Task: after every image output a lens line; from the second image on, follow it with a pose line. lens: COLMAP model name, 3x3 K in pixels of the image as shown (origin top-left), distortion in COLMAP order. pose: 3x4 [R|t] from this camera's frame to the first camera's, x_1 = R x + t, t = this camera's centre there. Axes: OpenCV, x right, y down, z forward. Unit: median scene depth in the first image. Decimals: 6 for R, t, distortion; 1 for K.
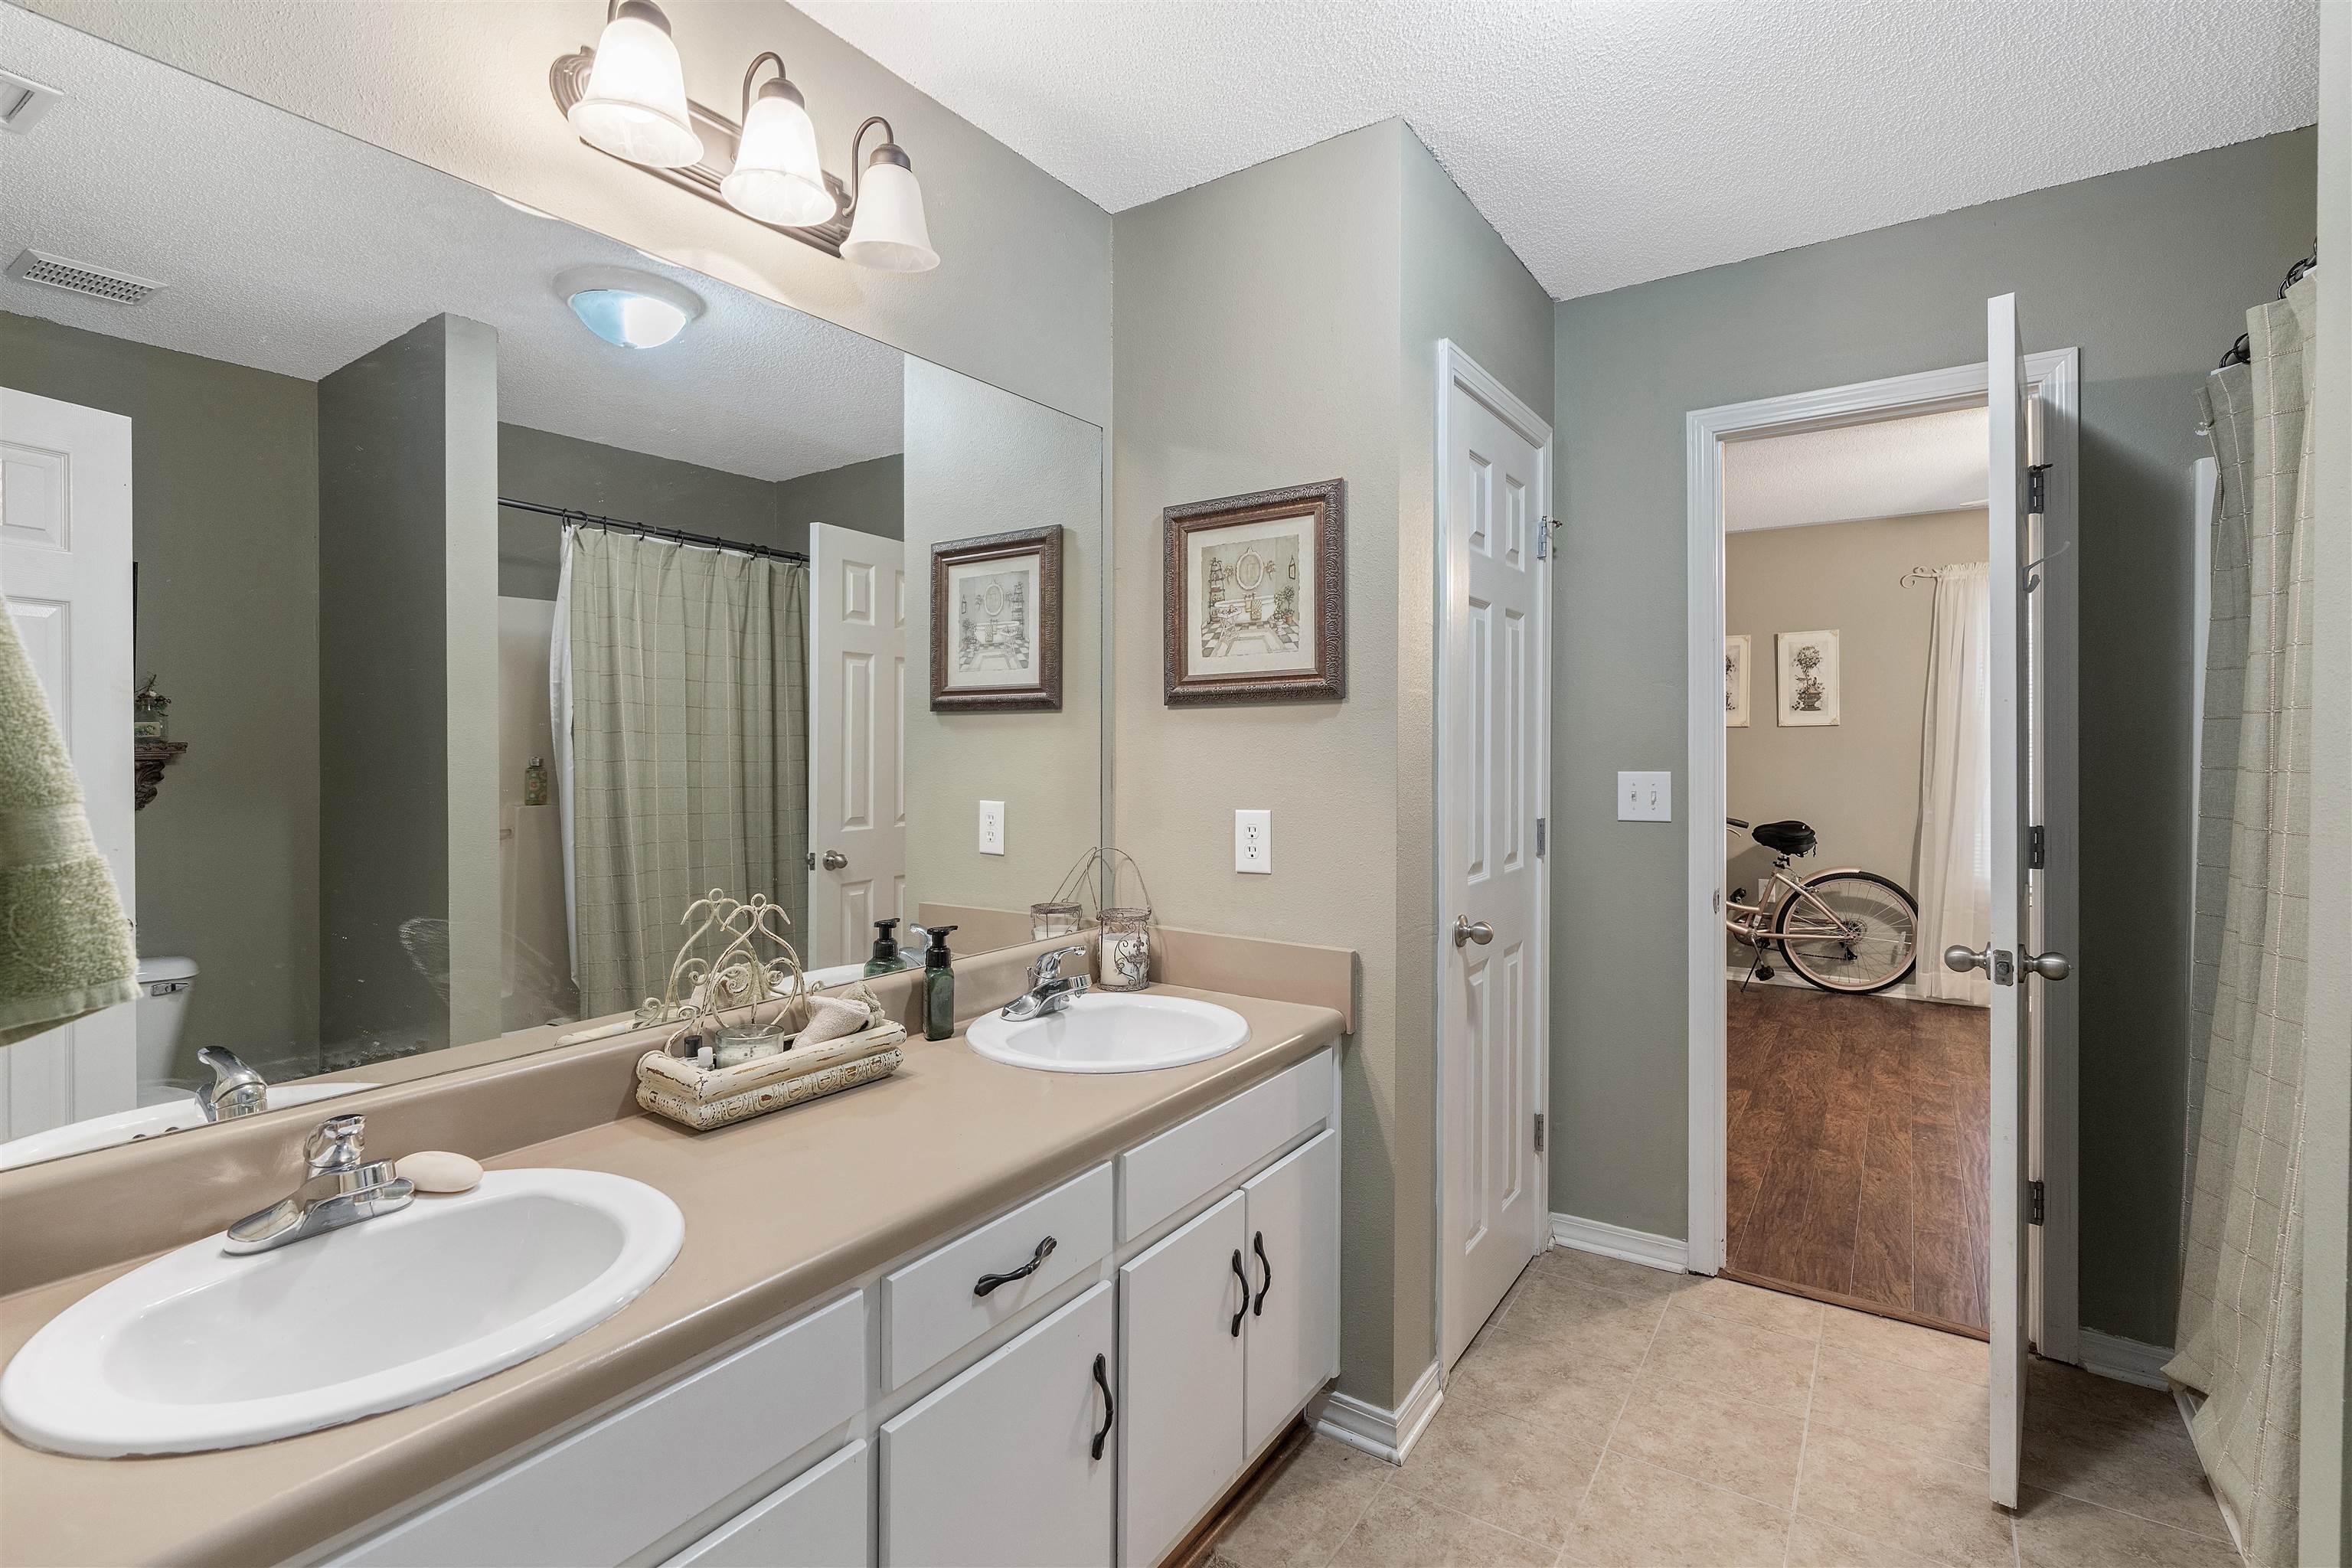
lens RADIAL K [[1068.0, 0, 1180.8], [0, 1068.0, 757.6], [0, 0, 1]] dist [-0.010090, 0.000376]
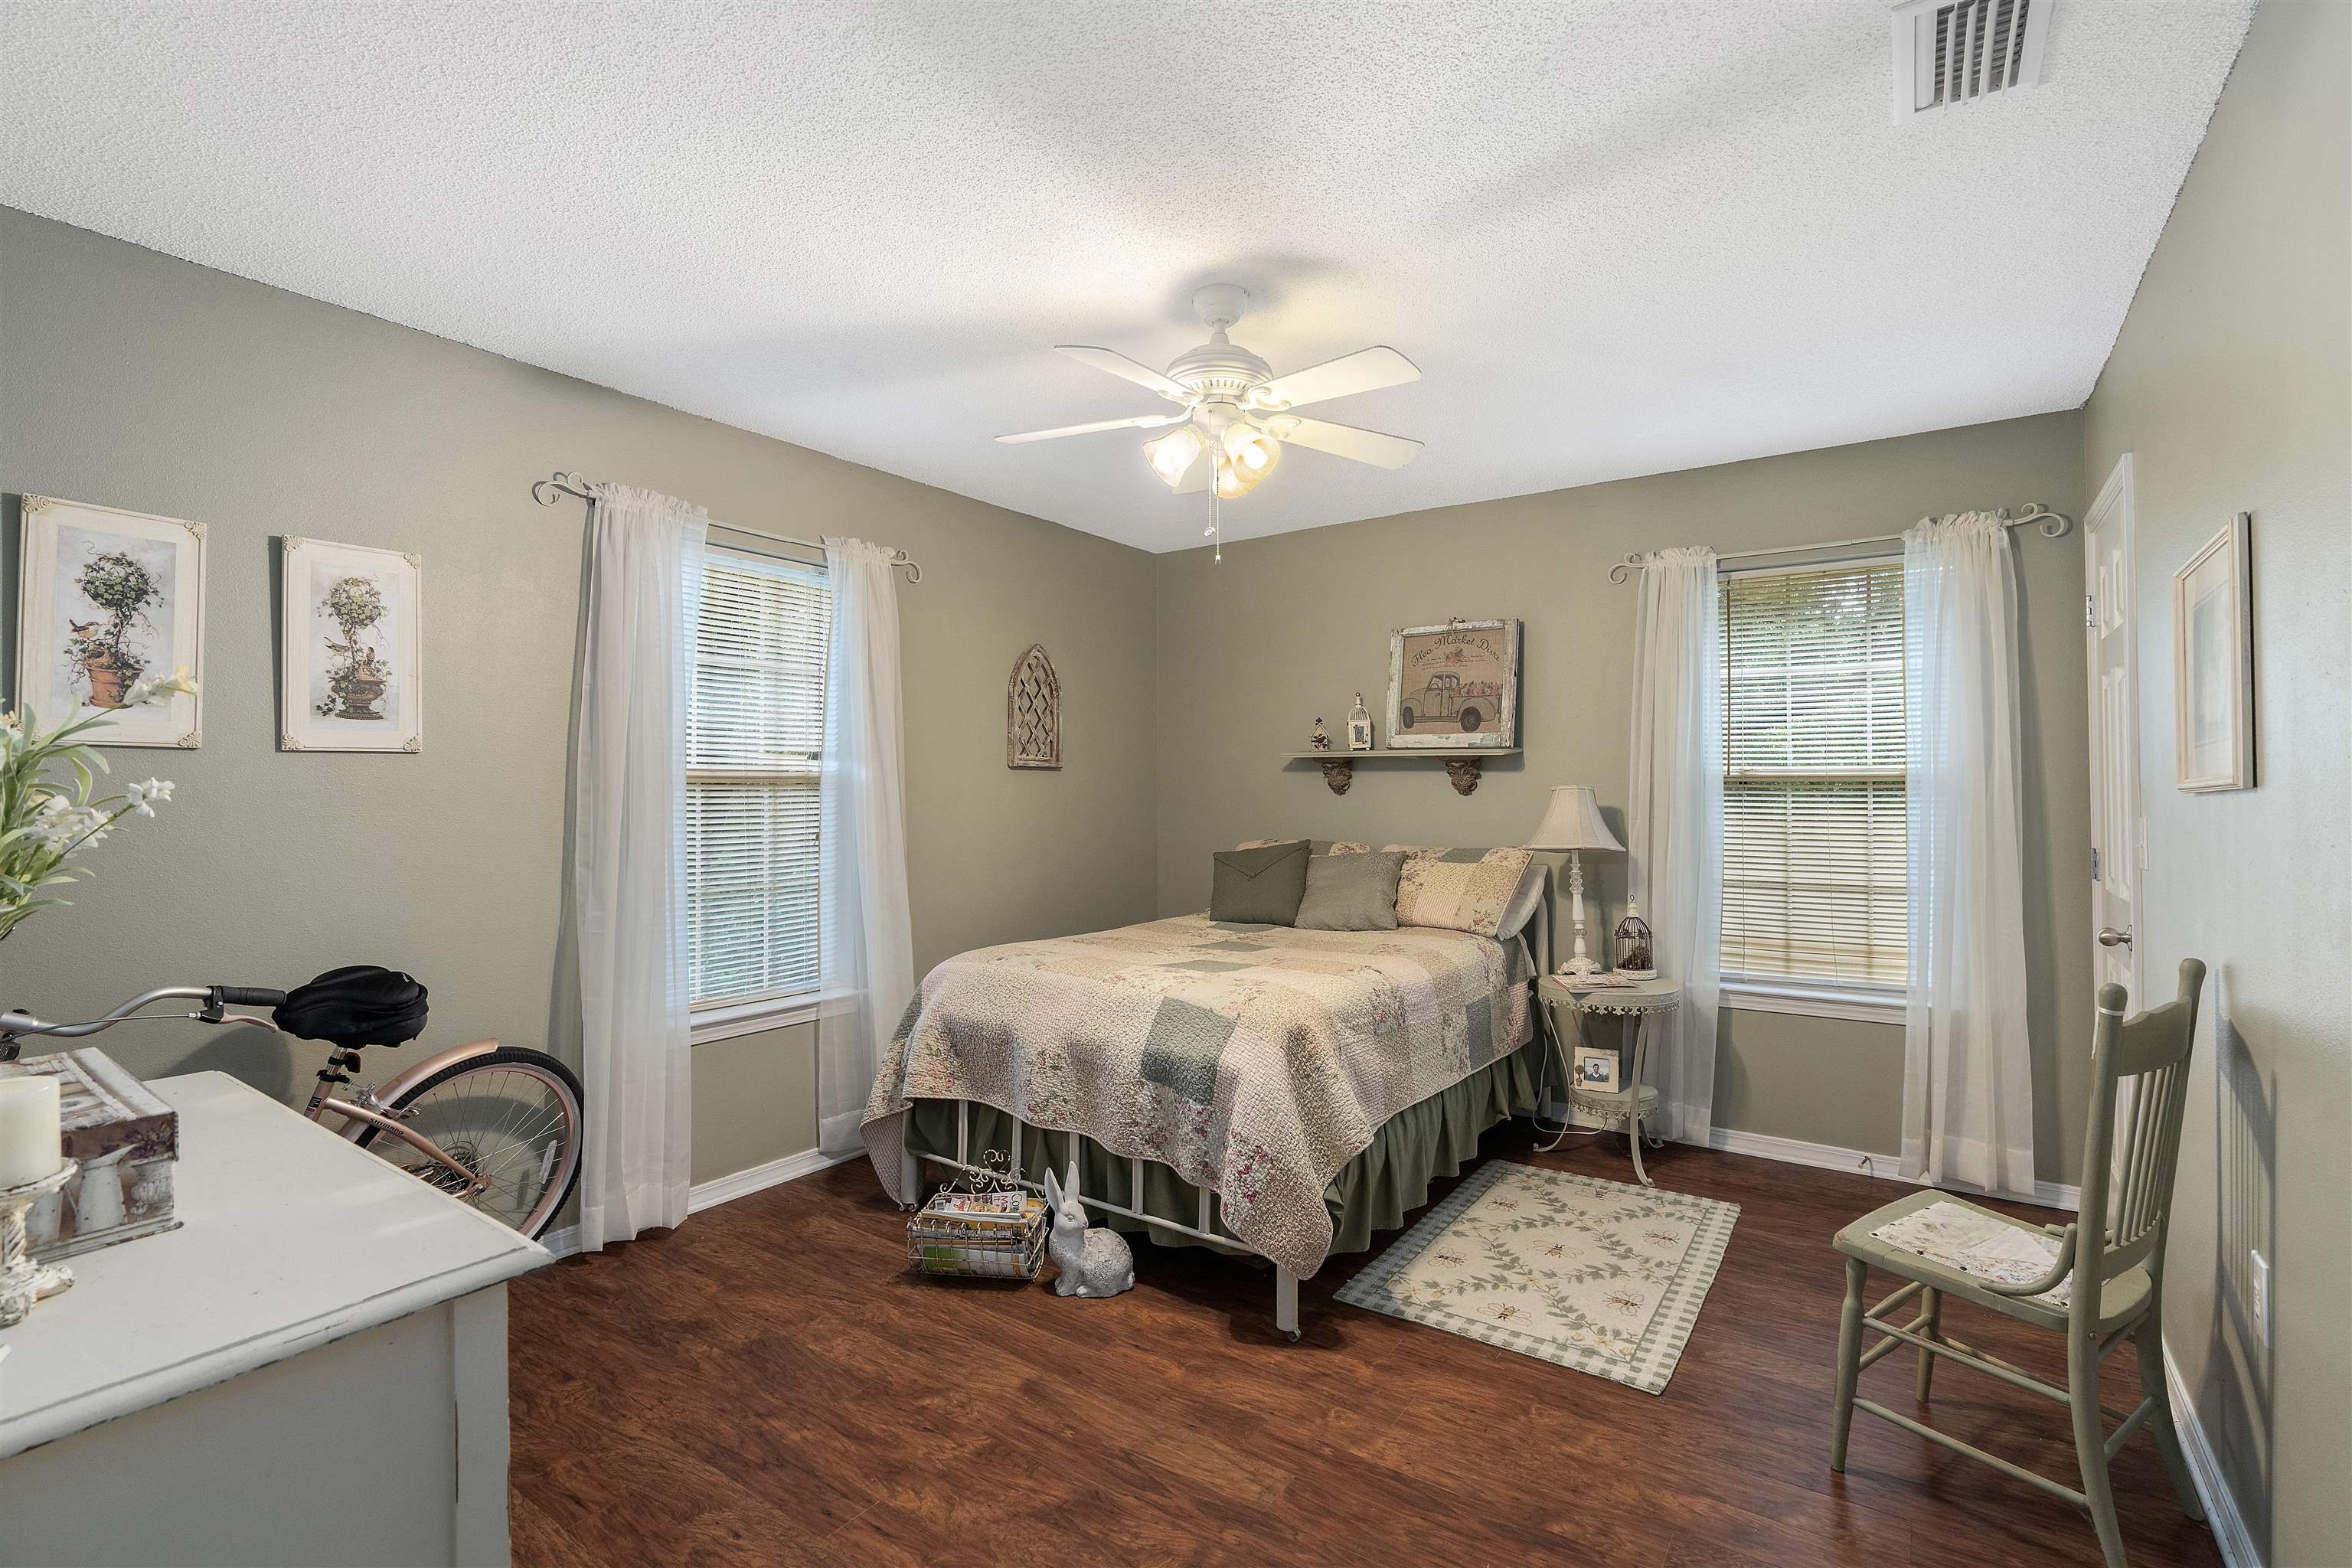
lens RADIAL K [[1073.2, 0, 1176.0], [0, 1073.2, 784.0], [0, 0, 1]] dist [-0.012006, 0.000251]
pose [[0.016116, 0.007082, 0.999845, 0.138775], [0.011867, 0.999903, -0.007274, -0.008499], [-0.999800, 0.011983, 0.016030, 0.642530]]
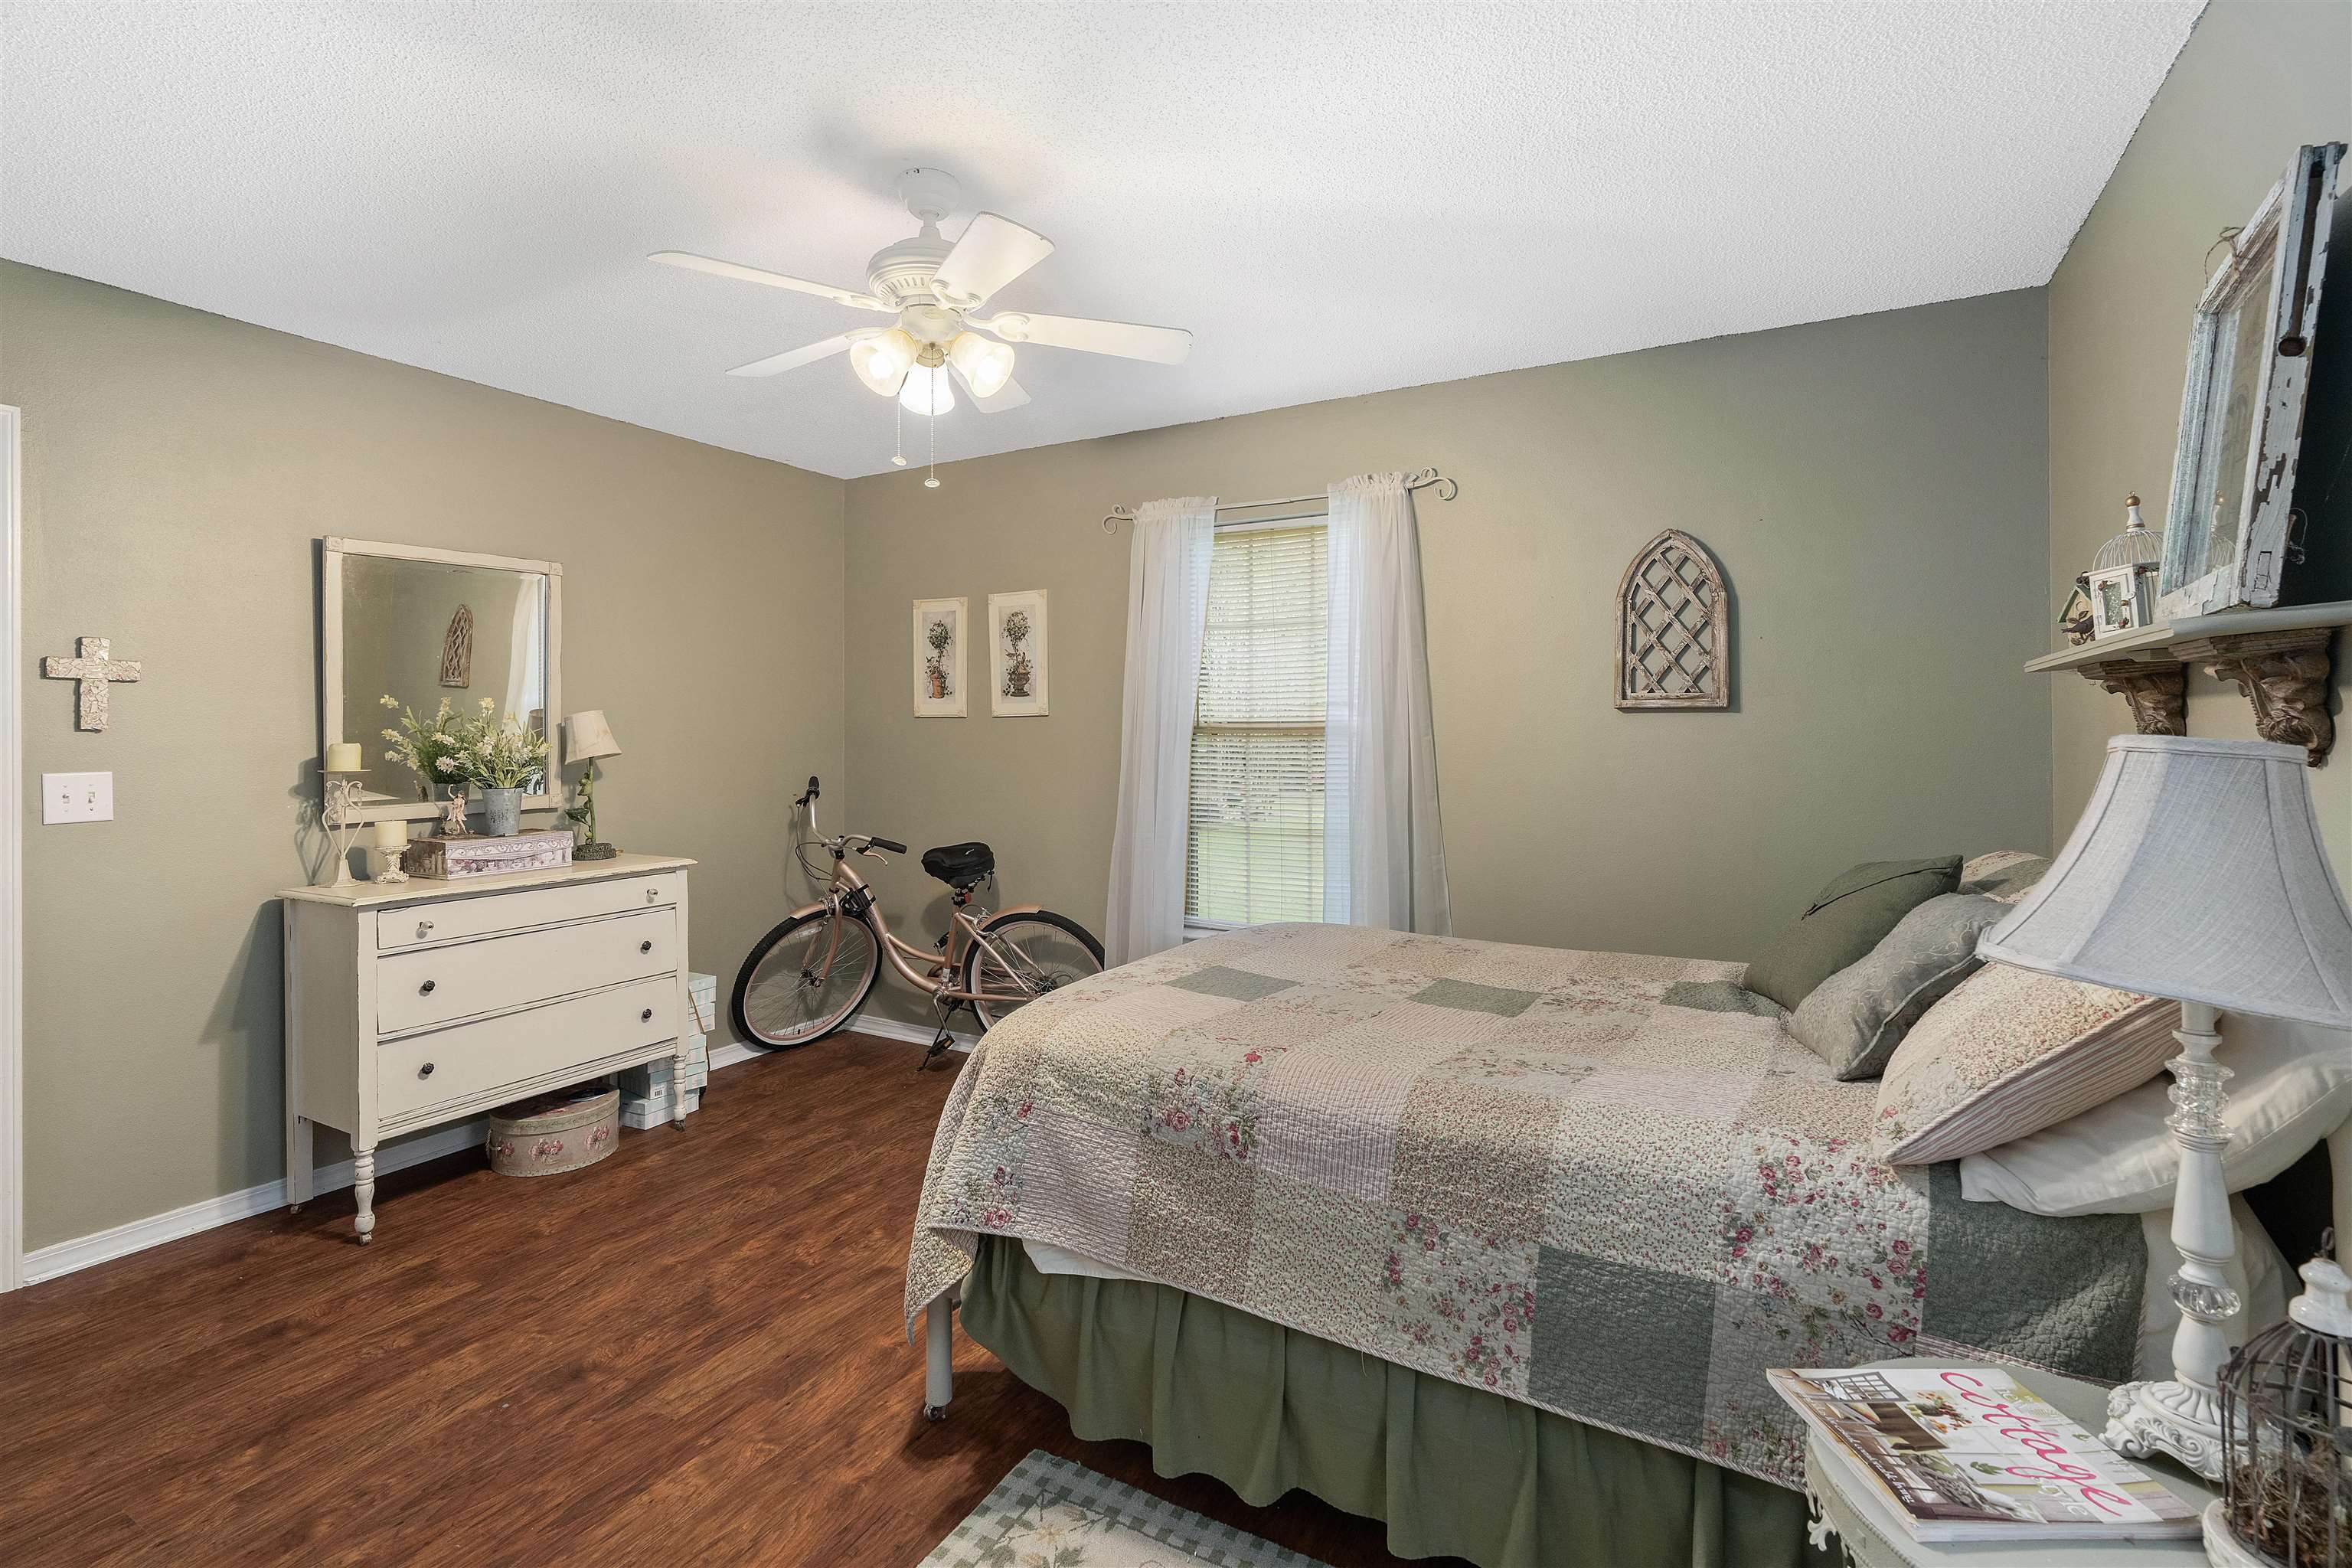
lens RADIAL K [[1072.6, 0, 1180.7], [0, 1072.6, 743.0], [0, 0, 1]] dist [-0.002230, 0.000654]
pose [[0.996817, -0.000935, 0.079716, 0.645927], [0.001148, 0.999996, -0.002622, -0.008674], [-0.079713, 0.002706, 0.996814, 0.228518]]
